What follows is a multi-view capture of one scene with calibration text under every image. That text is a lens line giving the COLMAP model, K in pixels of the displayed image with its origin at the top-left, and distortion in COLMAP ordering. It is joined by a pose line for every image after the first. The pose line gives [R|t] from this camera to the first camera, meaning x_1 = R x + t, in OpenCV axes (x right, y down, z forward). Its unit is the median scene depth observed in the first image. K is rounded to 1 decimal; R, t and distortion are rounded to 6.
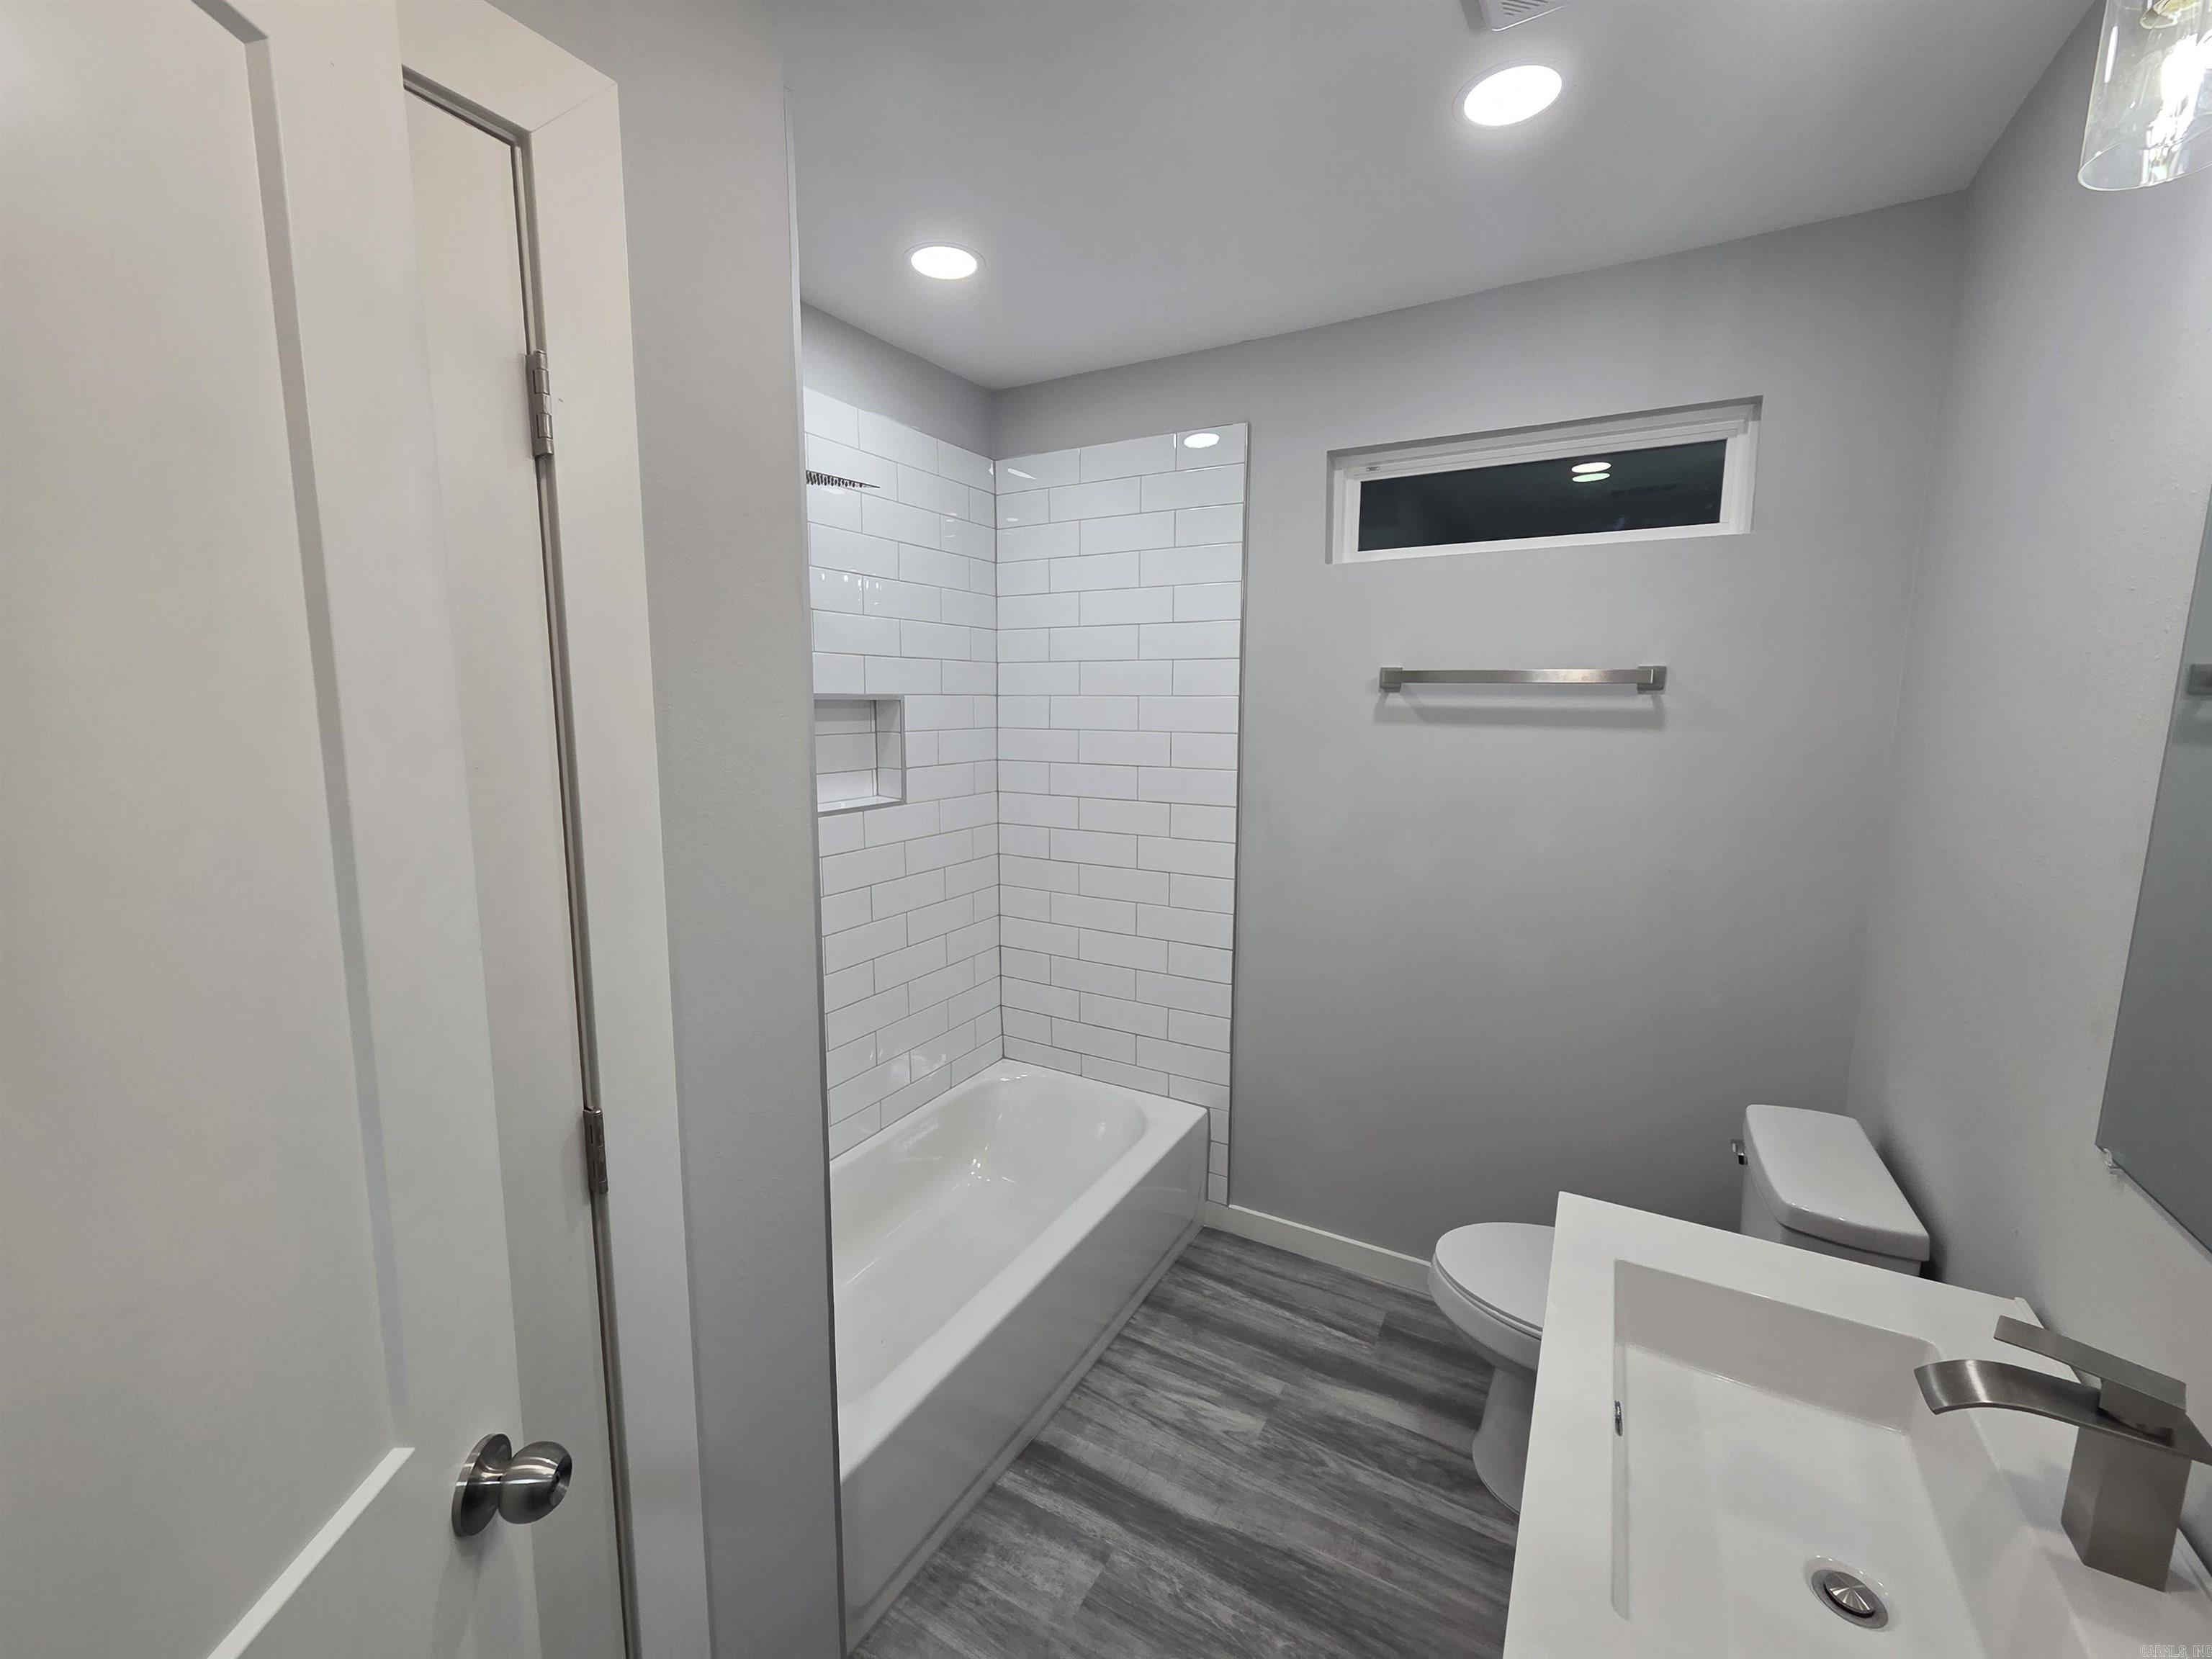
lens RADIAL K [[906.8, 0, 1103.0], [0, 906.8, 818.8], [0, 0, 1]] dist [0.002876, -0.000746]
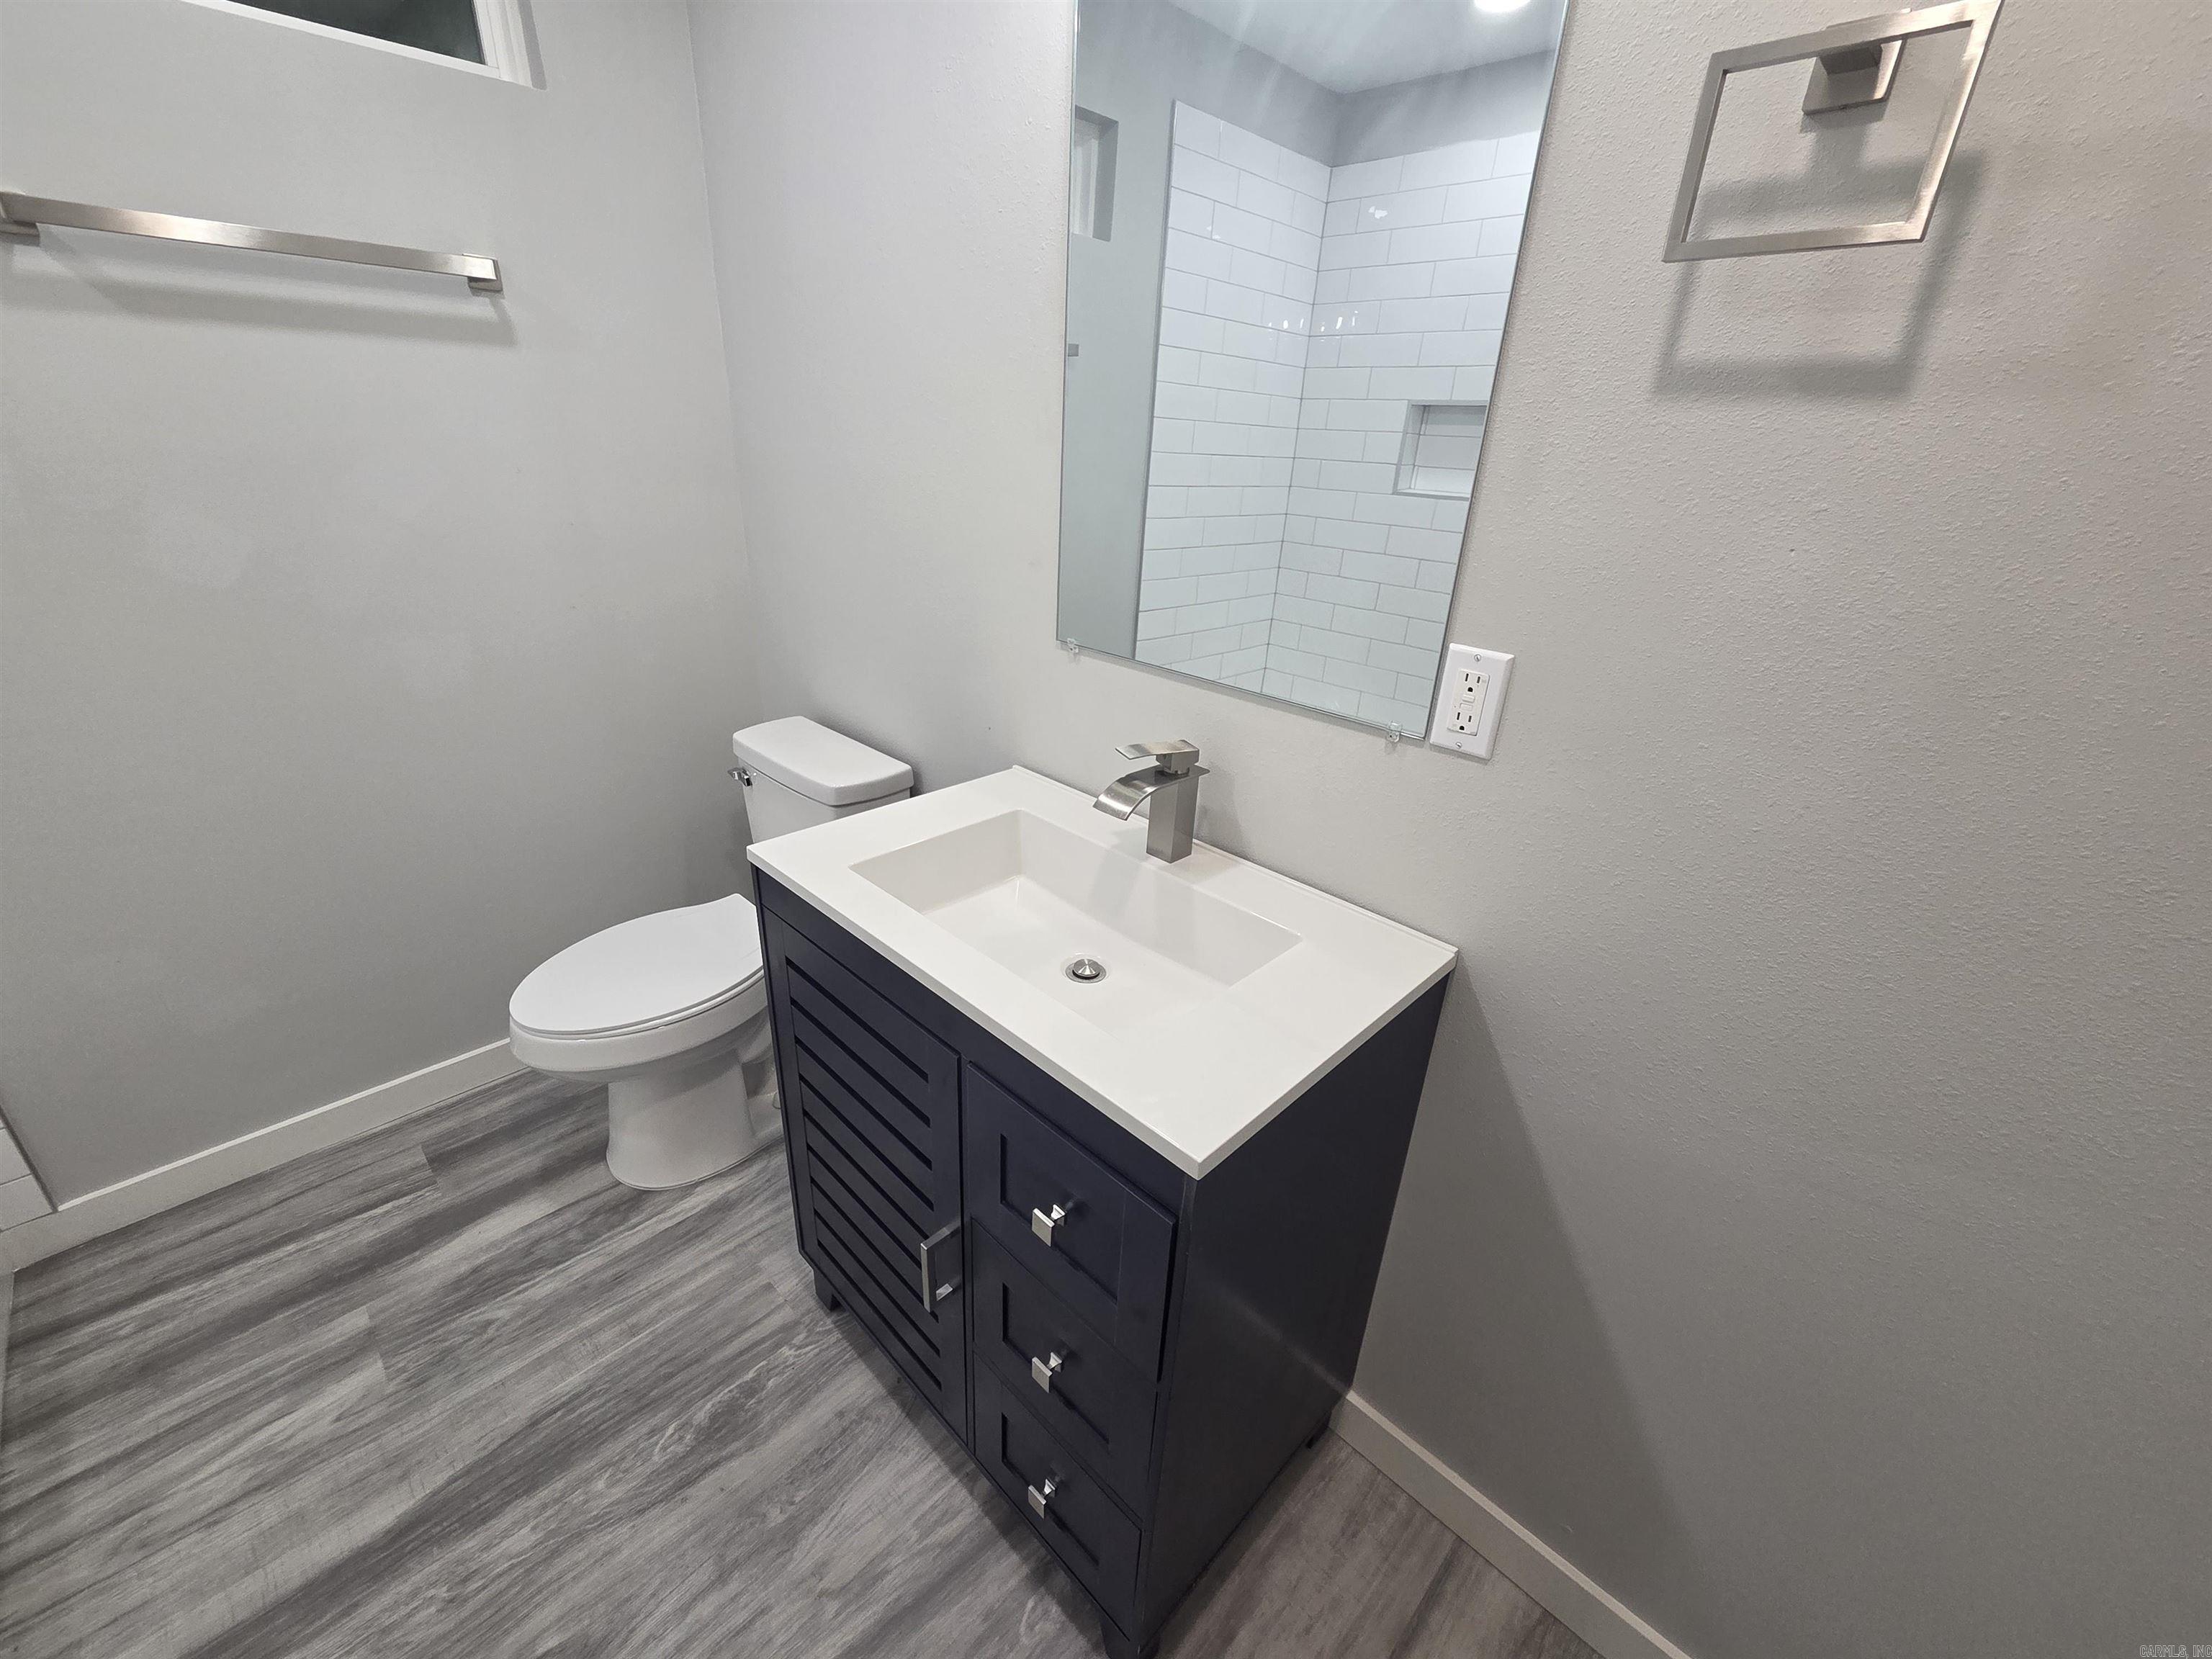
lens RADIAL K [[906.8, 0, 1101.7], [0, 906.8, 820.9], [0, 0, 1]] dist [0.002876, -0.000746]
pose [[0.255554, -0.382628, 0.887856, -0.158060], [0.087585, 0.923736, 0.372881, 0.040670], [-0.962819, -0.017528, 0.269577, 0.251591]]
